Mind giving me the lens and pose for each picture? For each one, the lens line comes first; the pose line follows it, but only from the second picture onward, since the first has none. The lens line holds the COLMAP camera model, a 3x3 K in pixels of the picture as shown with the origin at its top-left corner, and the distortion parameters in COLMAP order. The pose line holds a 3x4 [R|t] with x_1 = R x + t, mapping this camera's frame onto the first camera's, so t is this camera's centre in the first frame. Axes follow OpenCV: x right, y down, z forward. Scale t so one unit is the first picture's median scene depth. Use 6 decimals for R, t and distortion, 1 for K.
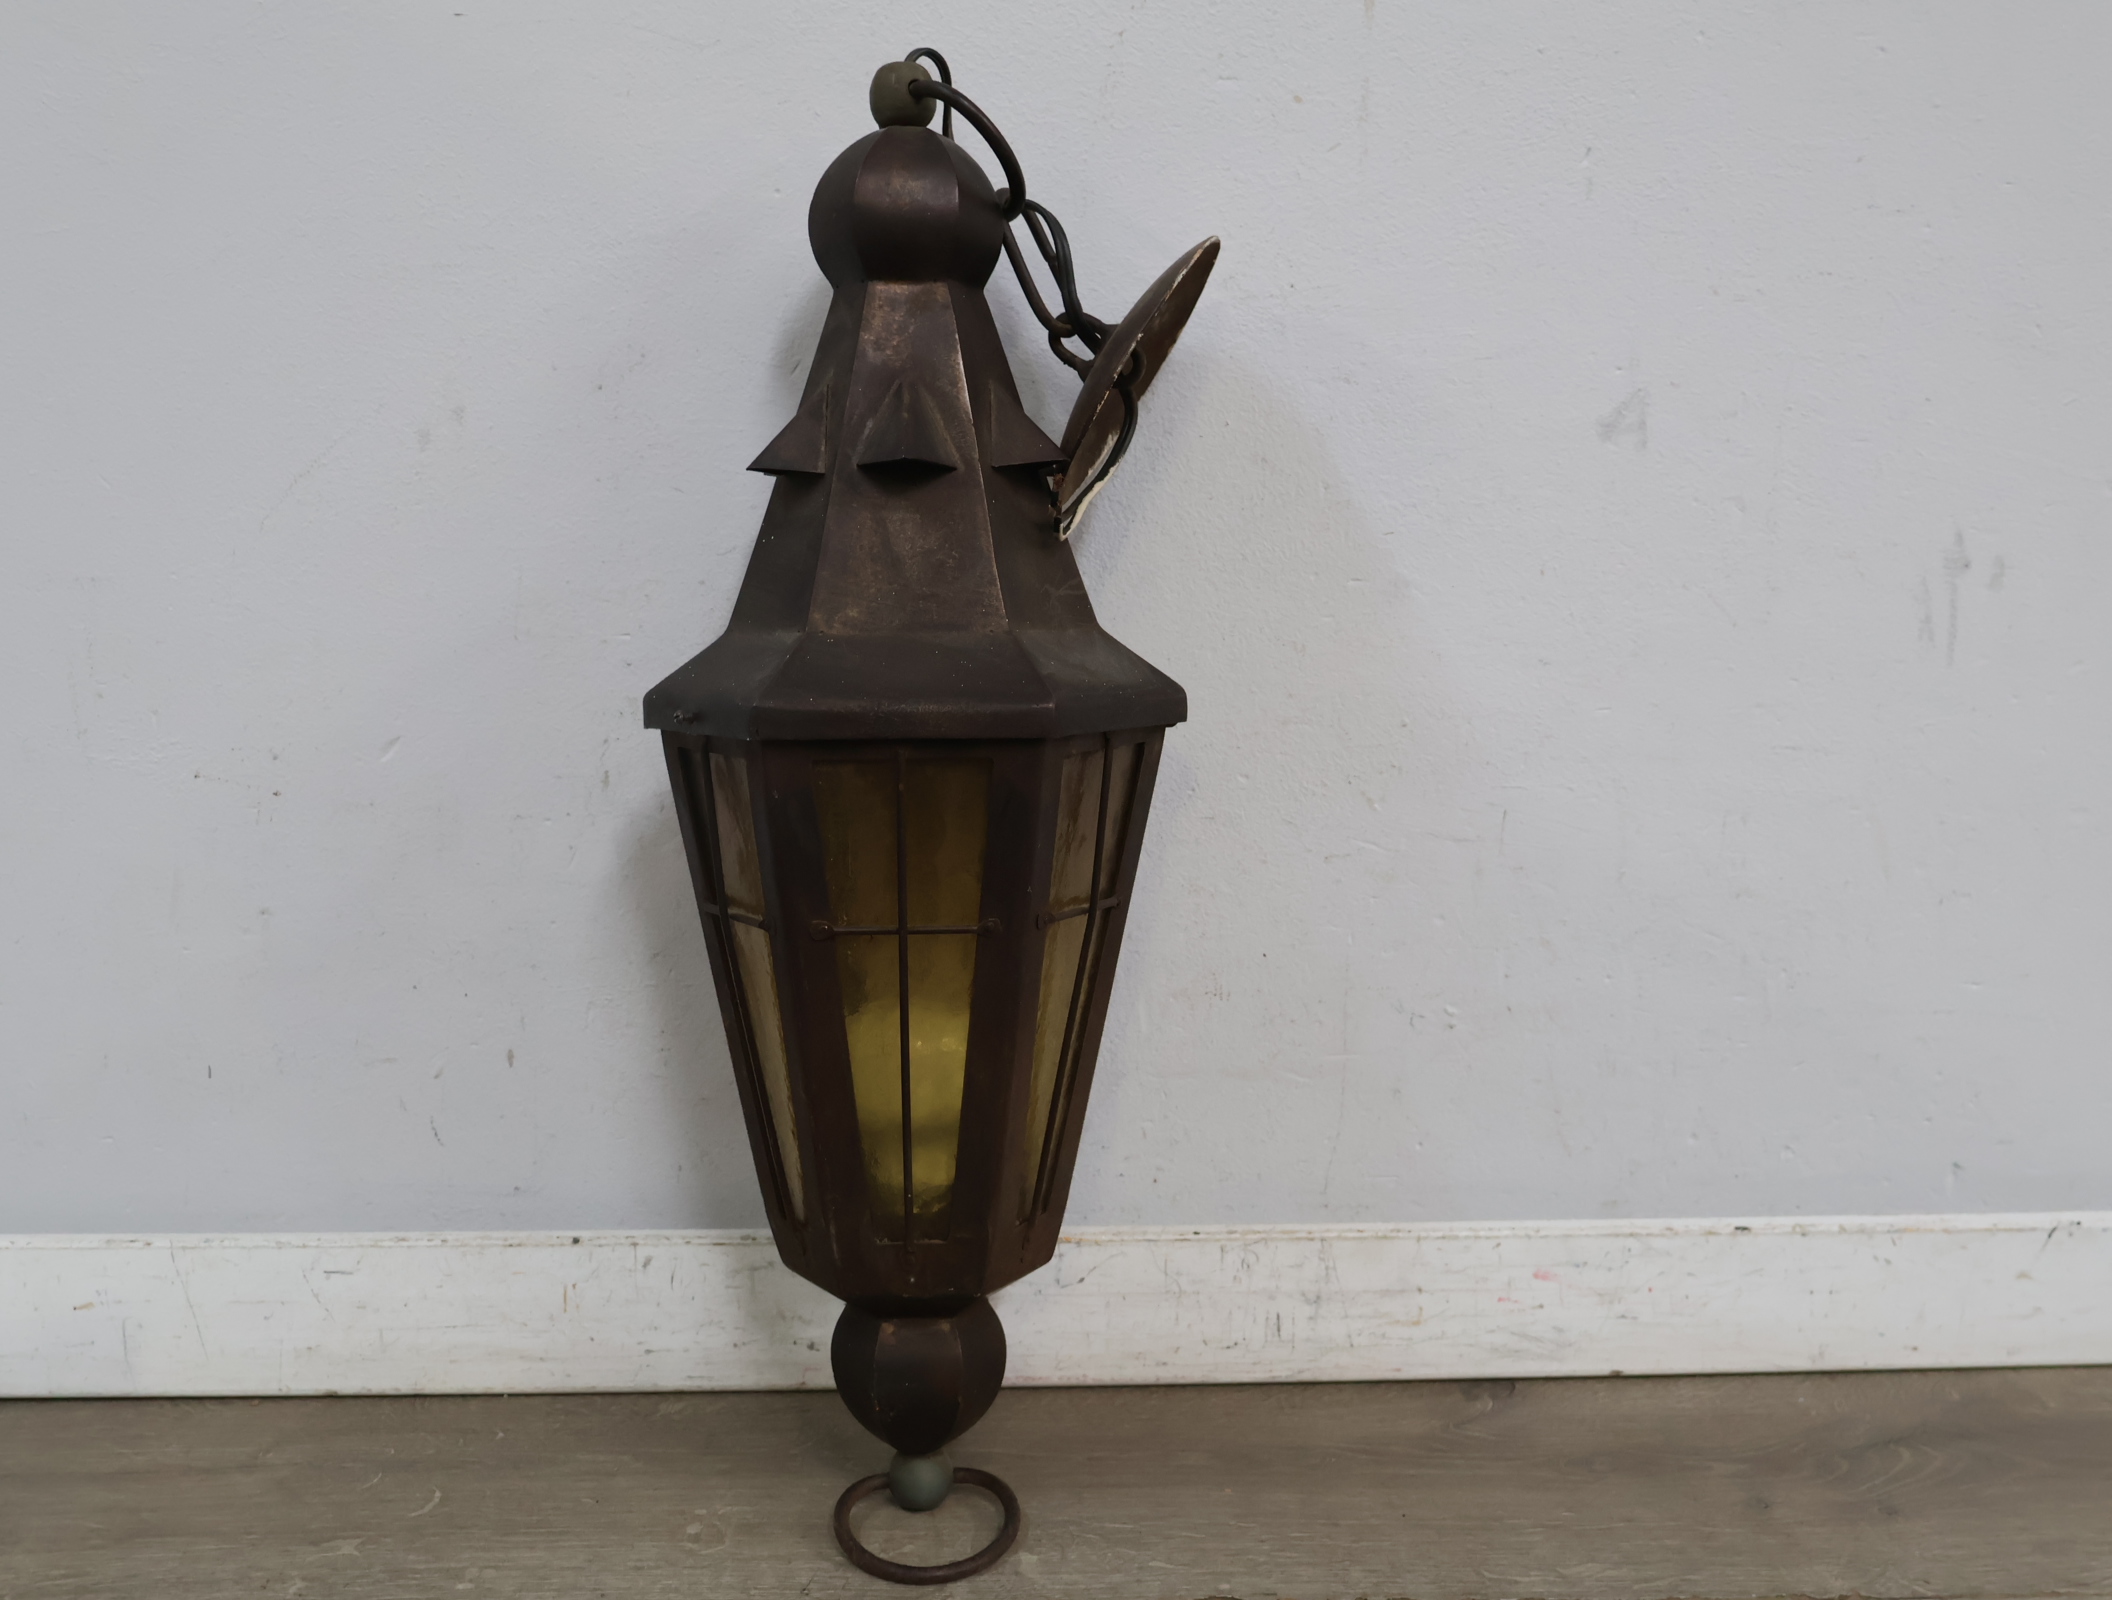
lens RADIAL K [[2290.4, 0, 1068.3], [0, 2290.4, 805.8], [0, 0, 1]] dist [0.002250, 0.000000]
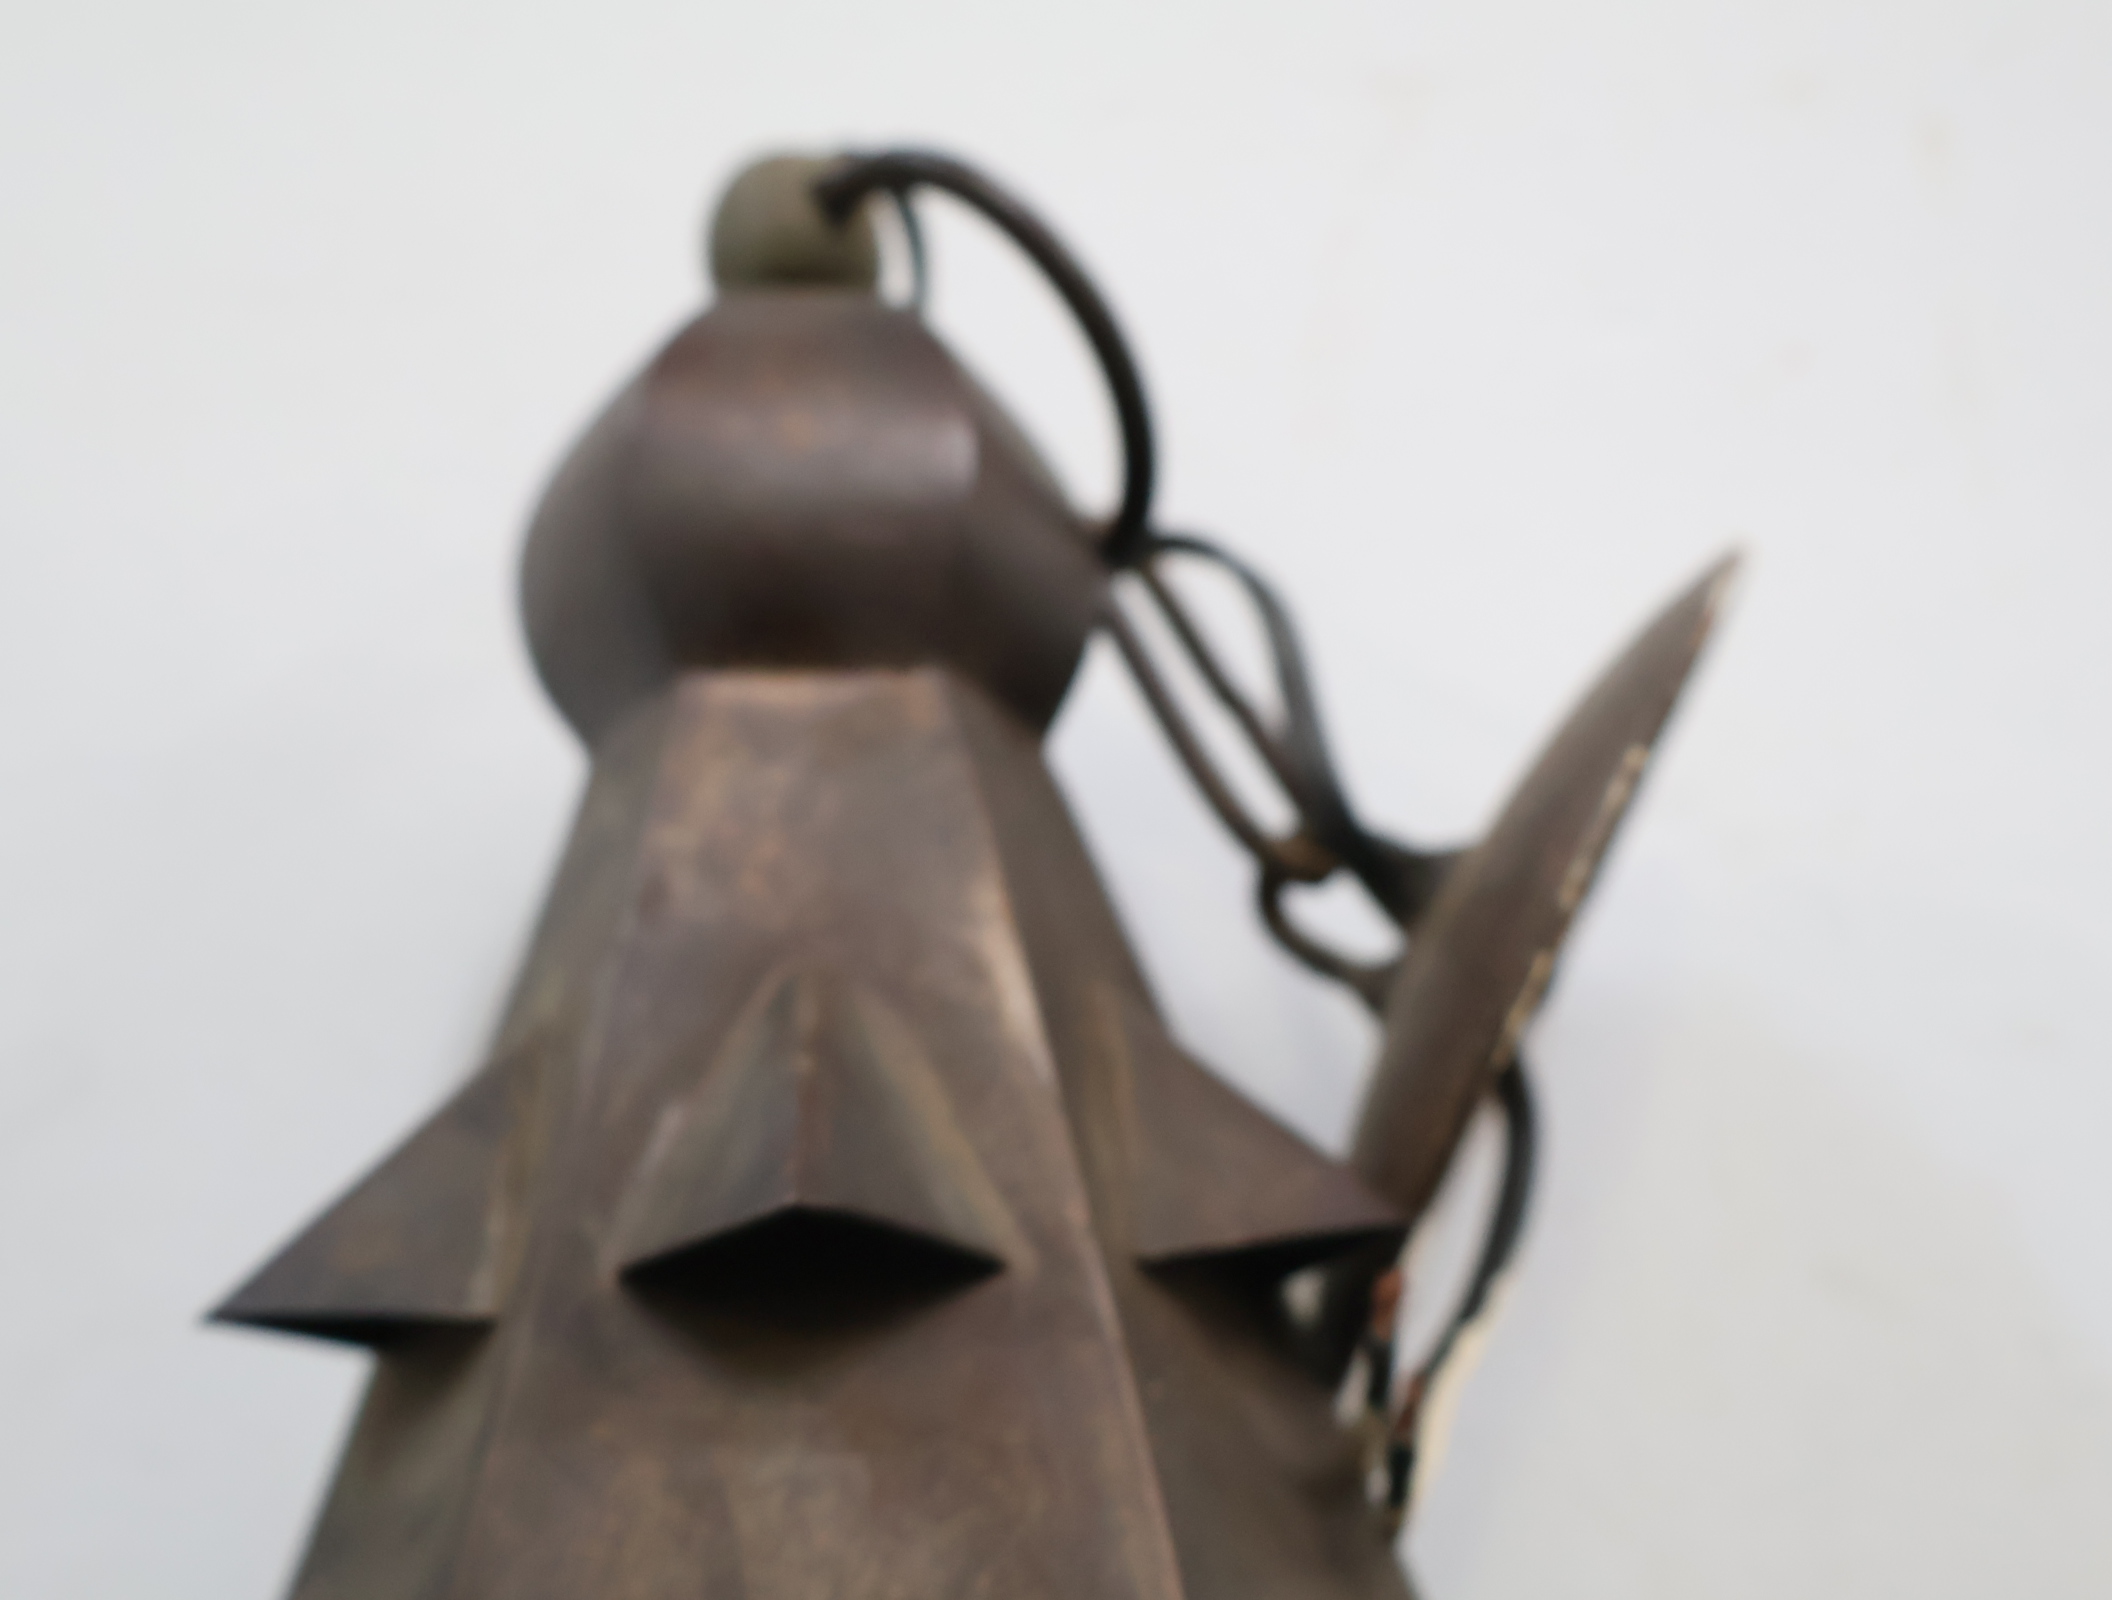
lens RADIAL K [[2290.4, 0, 1041.7], [0, 2290.4, 753.9], [0, 0, 1]] dist [0.002250, 0.000000]
pose [[0.998519, -0.052248, 0.015184, -0.042721], [0.053525, 0.893146, -0.446571, -0.078155], [0.009771, 0.446723, 0.894619, 0.697612]]
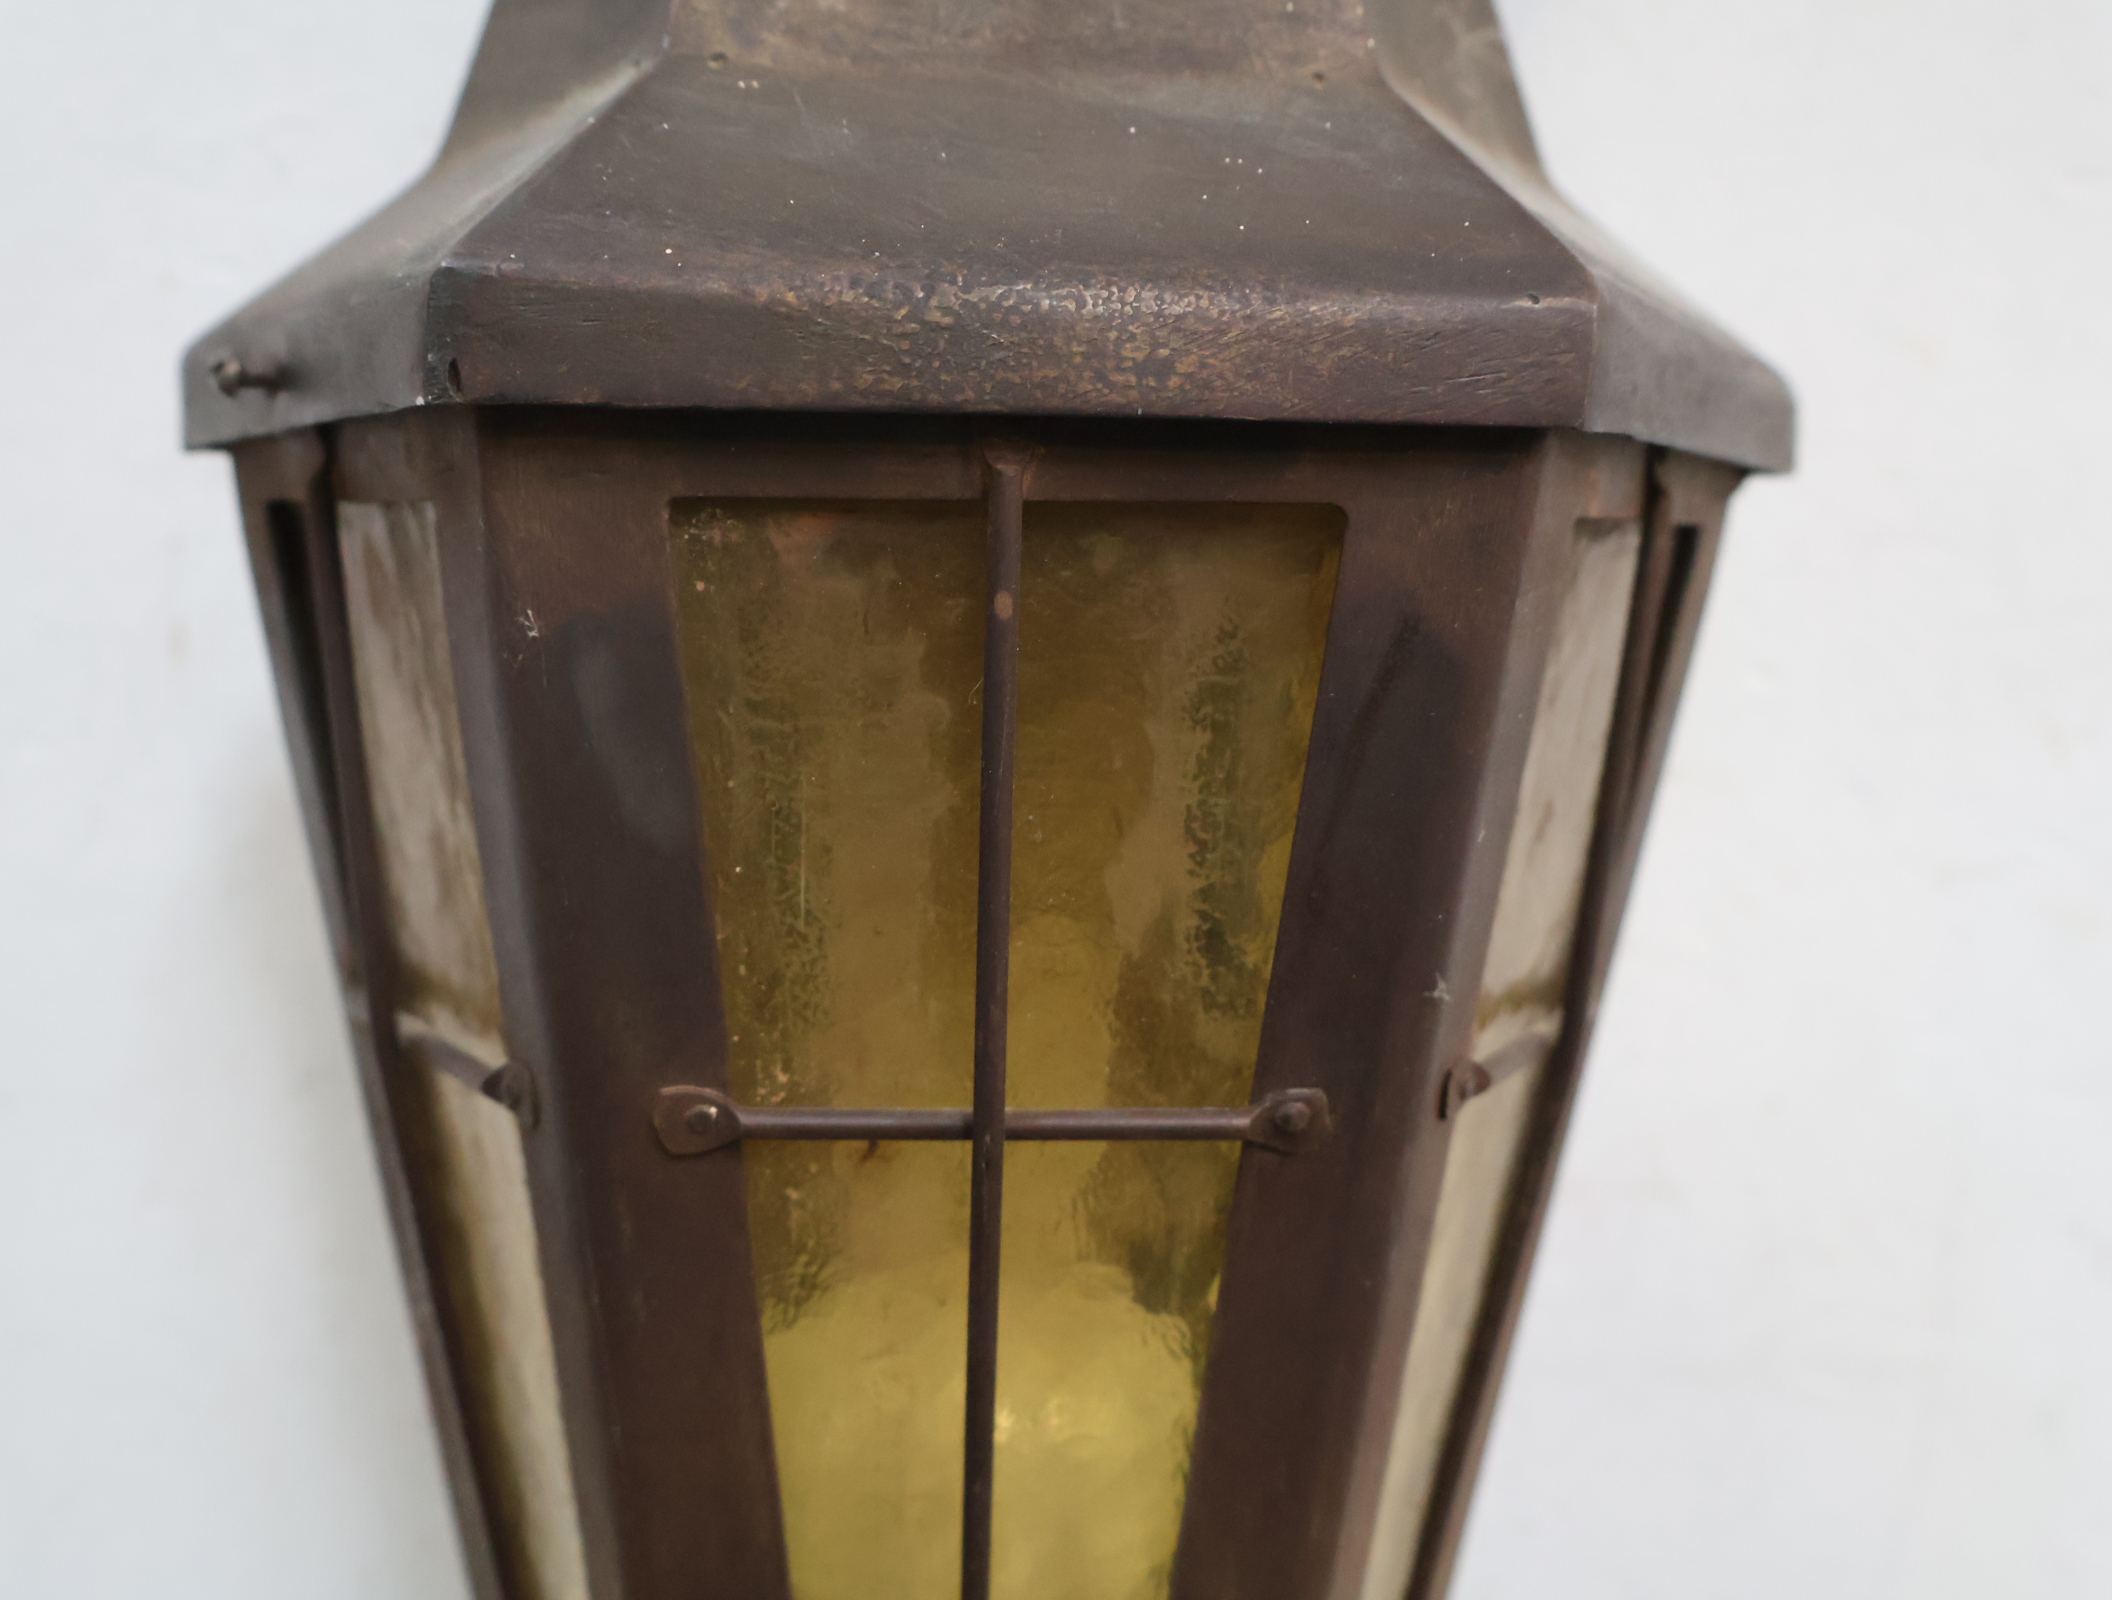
lens RADIAL K [[2290.4, 0, 1050.3], [0, 2290.4, 797.7], [0, 0, 1]] dist [0.002250, 0.000000]
pose [[0.999449, 0.021796, 0.025038, -0.066417], [-0.021912, 0.999750, 0.004395, 0.011706], [-0.024936, -0.004942, 0.999677, 0.661905]]
